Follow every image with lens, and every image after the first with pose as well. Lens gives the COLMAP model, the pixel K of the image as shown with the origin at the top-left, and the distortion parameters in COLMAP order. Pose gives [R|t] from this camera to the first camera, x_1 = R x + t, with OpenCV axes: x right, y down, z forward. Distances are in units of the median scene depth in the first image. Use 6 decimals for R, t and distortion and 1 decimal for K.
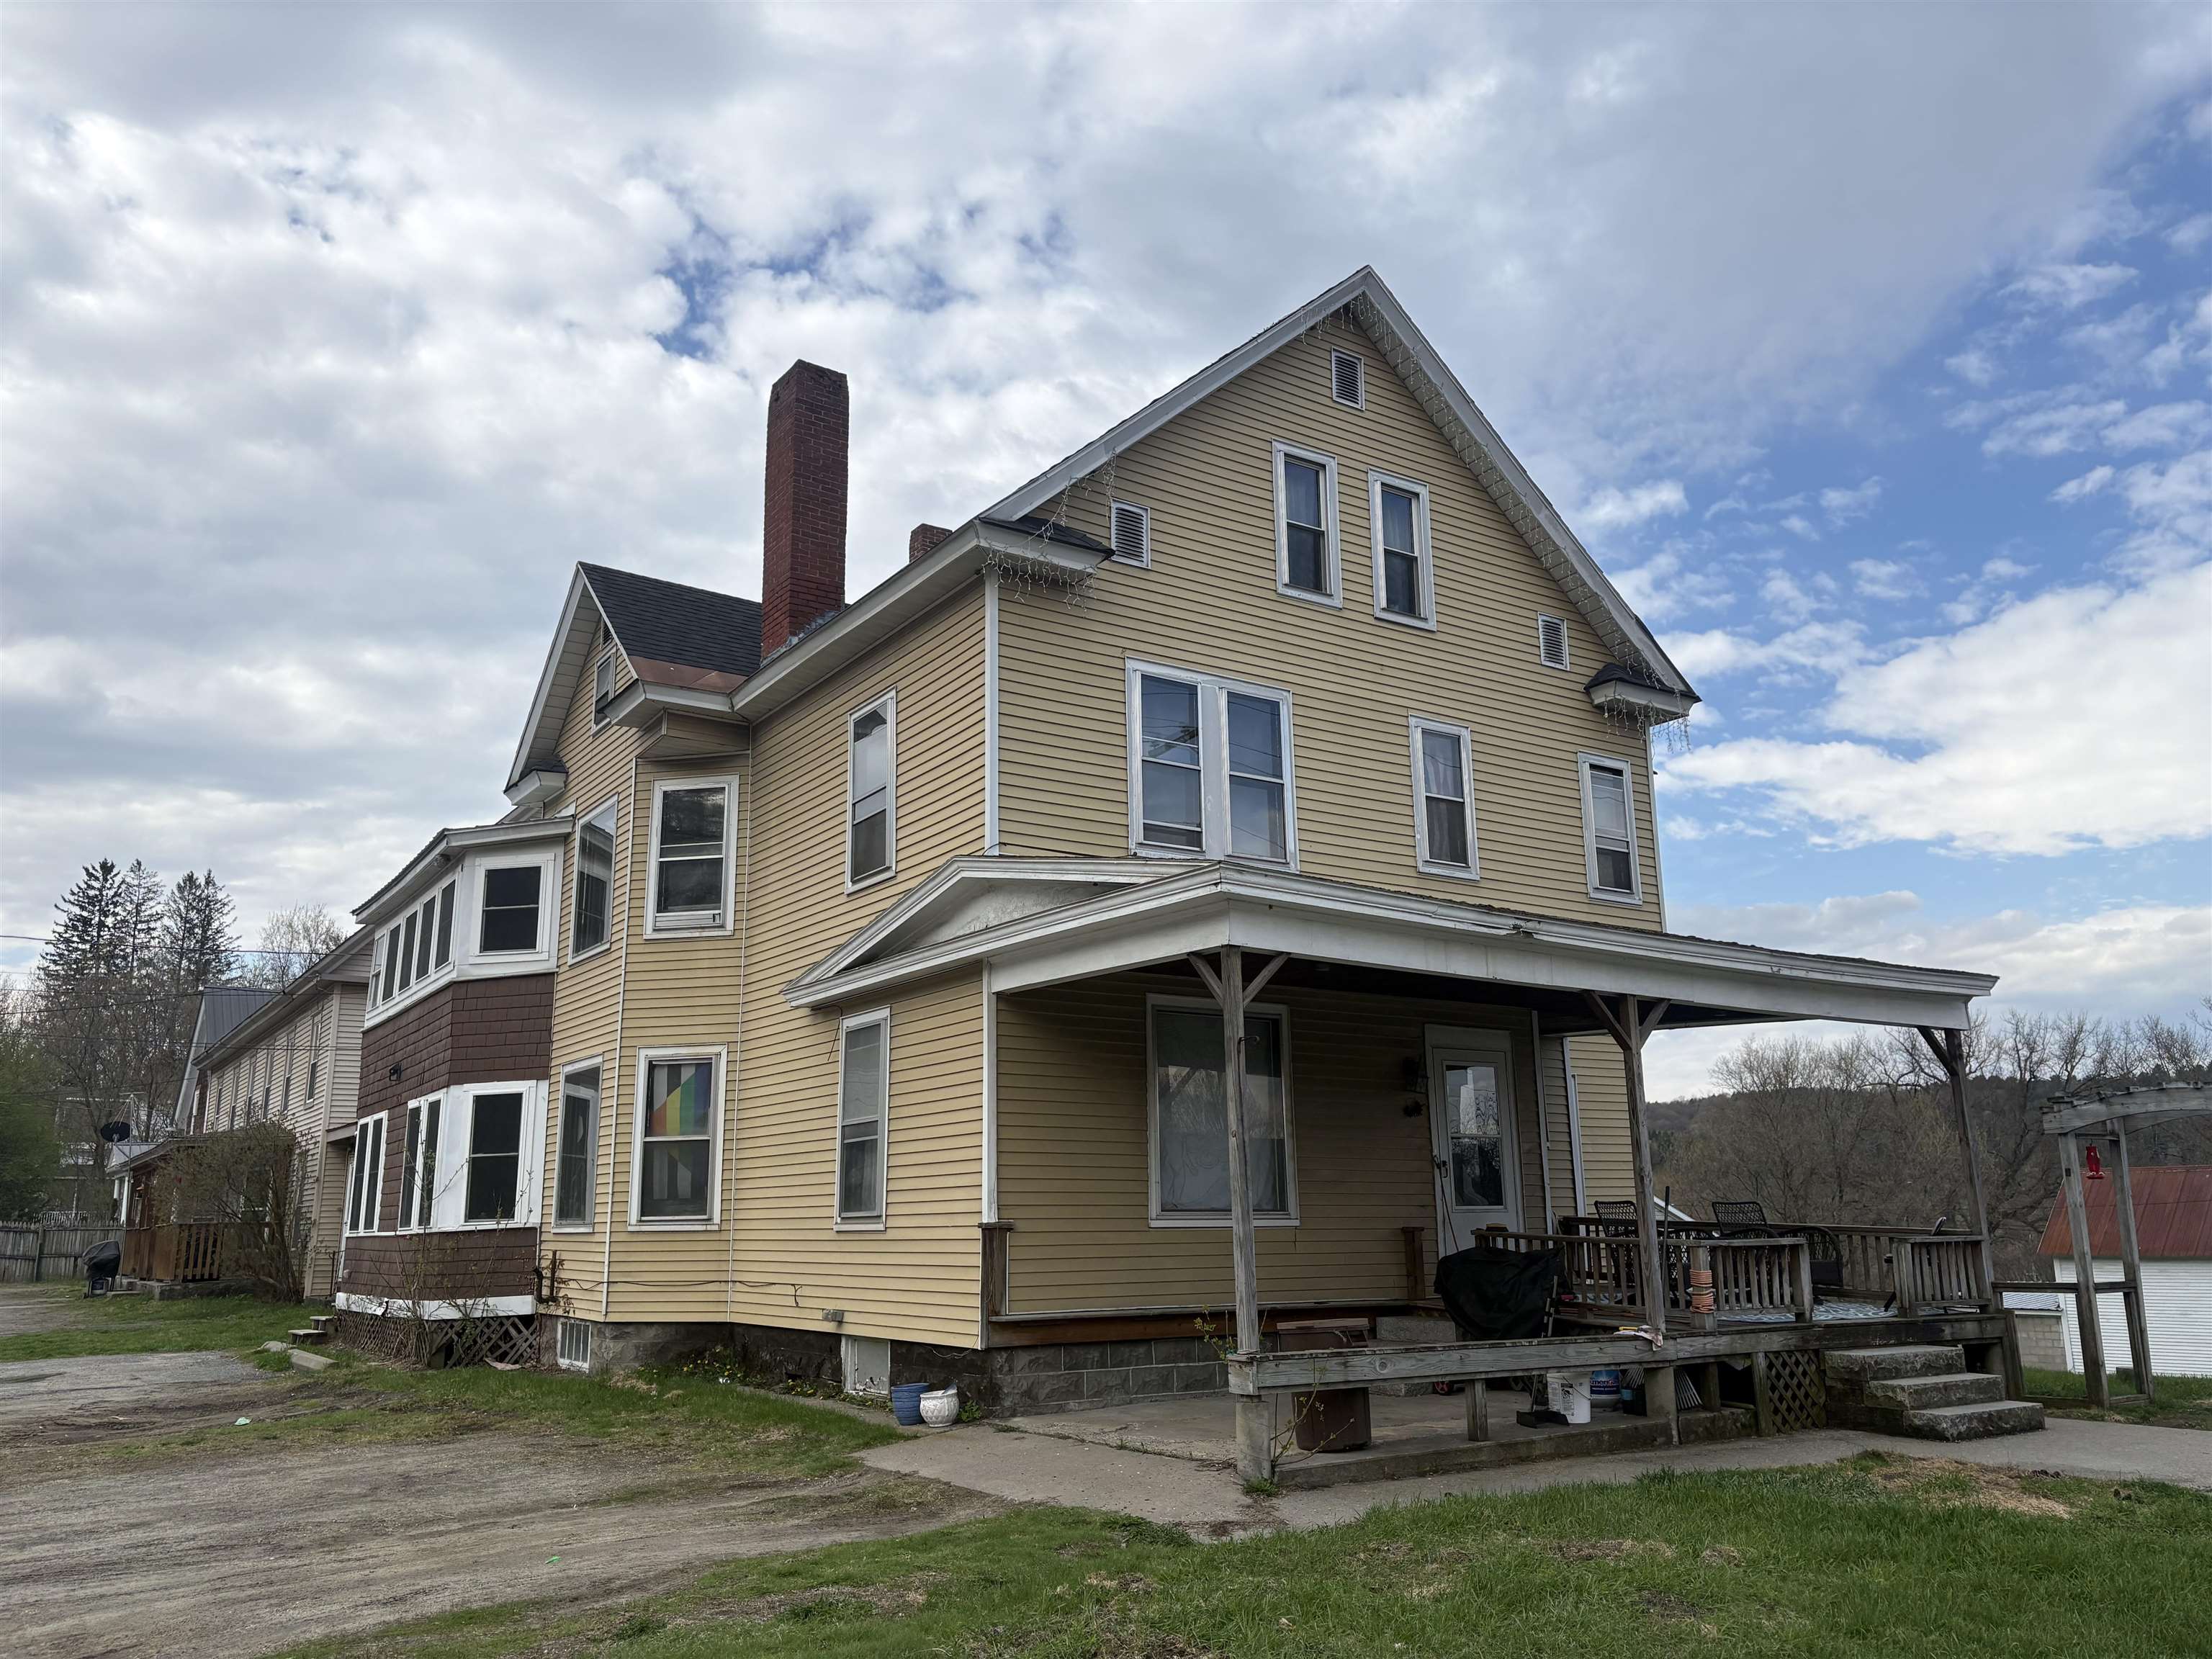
lens RADIAL K [[1645.0, 0, 1106.0], [0, 1645.0, 829.5], [0, 0, 1]] dist [0.003240, -0.004998]
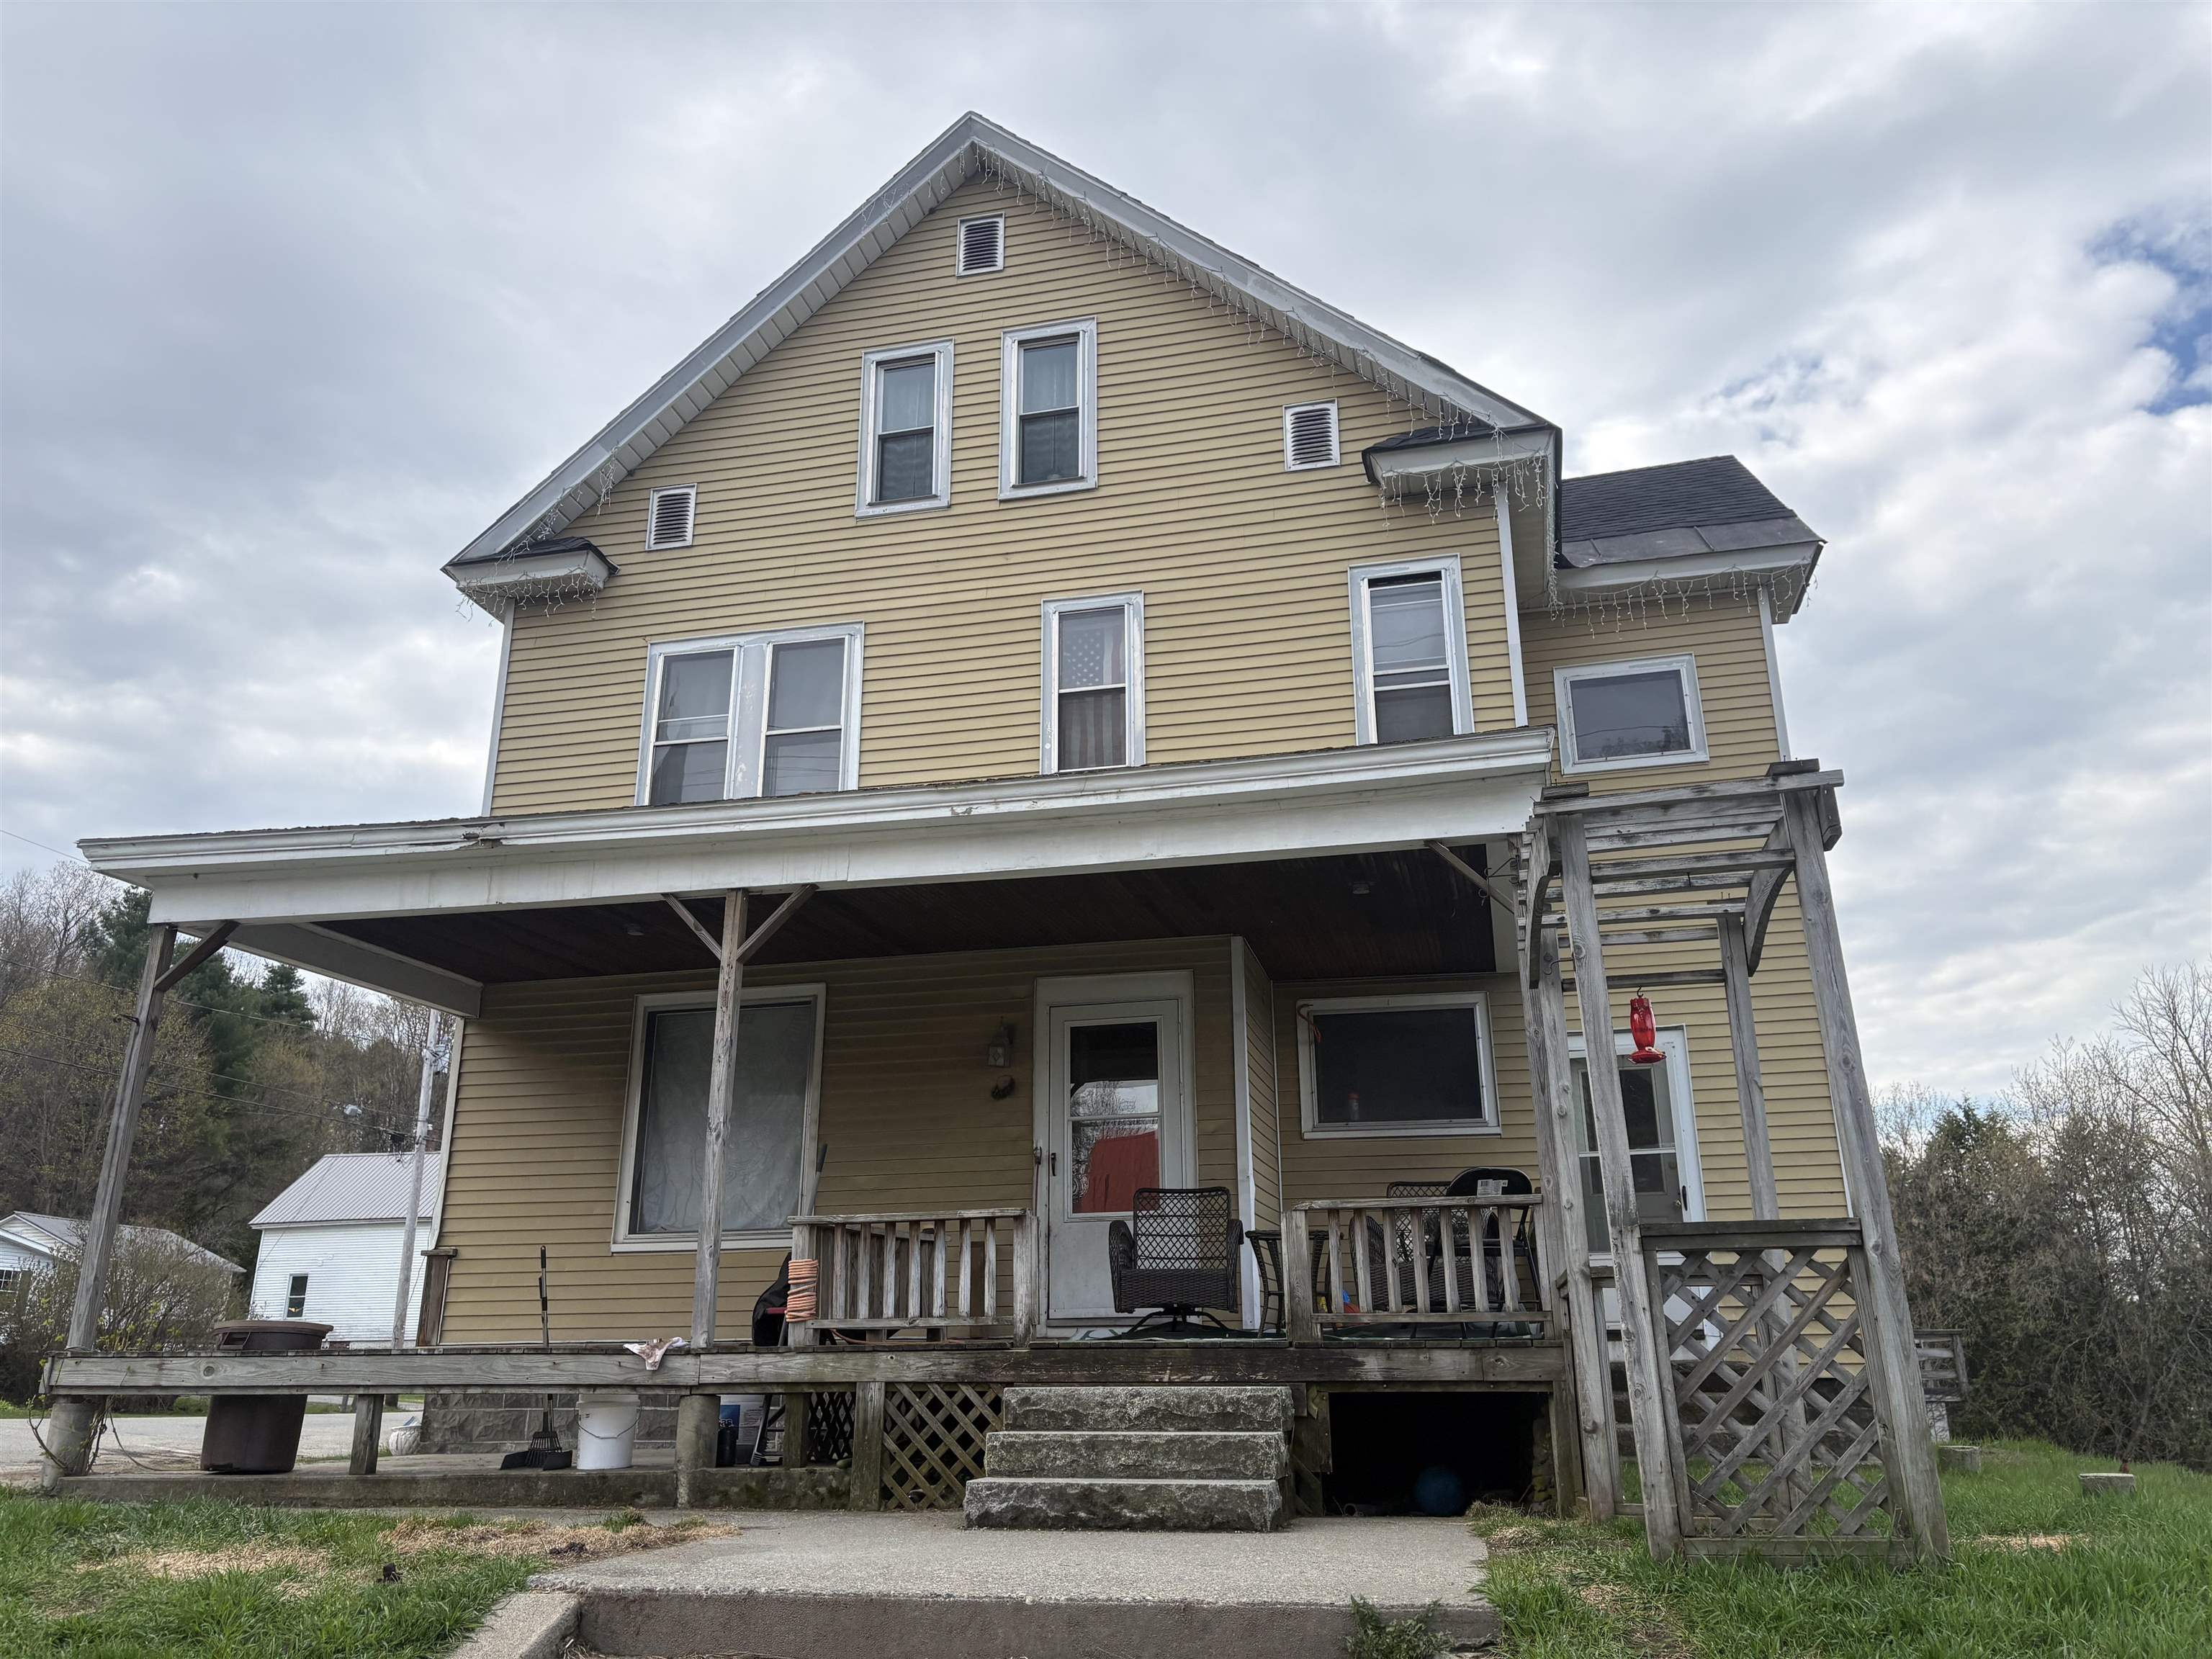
lens RADIAL K [[1645.0, 0, 1106.0], [0, 1645.0, 829.5], [0, 0, 1]] dist [0.003240, -0.004998]
pose [[0.705767, -0.224797, -0.671833, 0.780526], [0.169837, 0.974355, -0.147606, 0.175720], [0.687785, -0.009926, 0.725847, 0.479956]]
